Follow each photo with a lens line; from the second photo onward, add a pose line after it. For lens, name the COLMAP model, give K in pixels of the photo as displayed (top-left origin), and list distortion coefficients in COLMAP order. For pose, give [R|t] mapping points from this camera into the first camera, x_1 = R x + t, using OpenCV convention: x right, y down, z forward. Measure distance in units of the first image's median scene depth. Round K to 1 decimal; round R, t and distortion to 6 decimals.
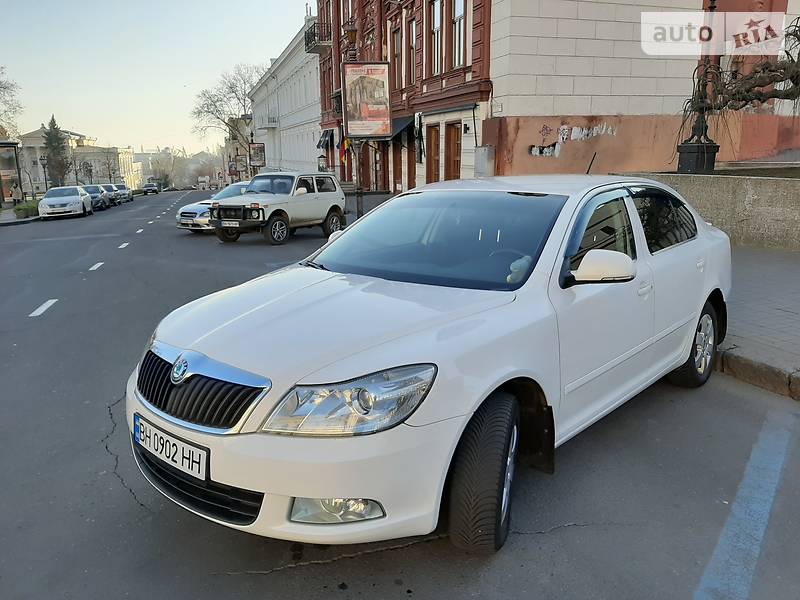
lens RADIAL K [[622.2, 0, 400.0], [0, 622.2, 300.0], [0, 0, 1]] dist [0.039551, -0.094192]
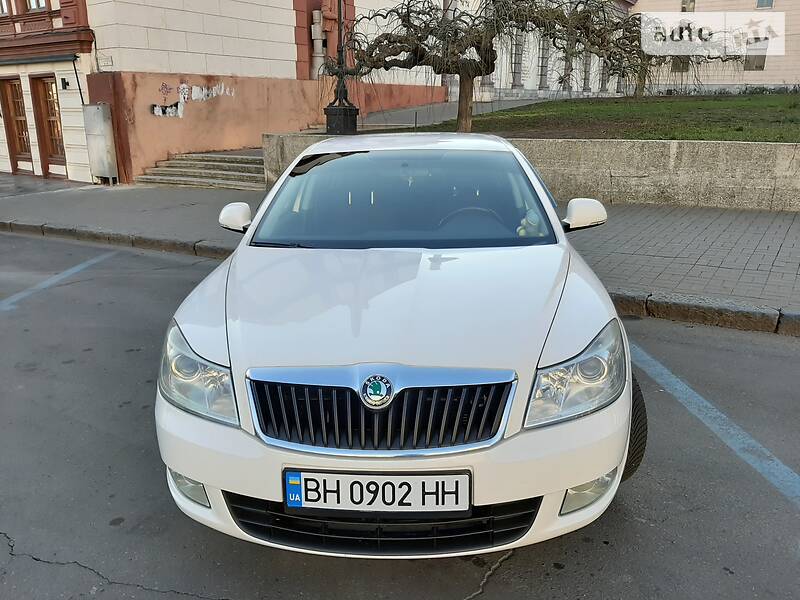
lens RADIAL K [[622.2, 0, 400.0], [0, 622.2, 300.0], [0, 0, 1]] dist [0.039551, -0.094192]
pose [[0.784101, -0.163758, 0.598639, -0.097485], [0.129793, 0.986500, 0.099854, -0.008796], [-0.606910, -0.000596, 0.794770, 0.047877]]
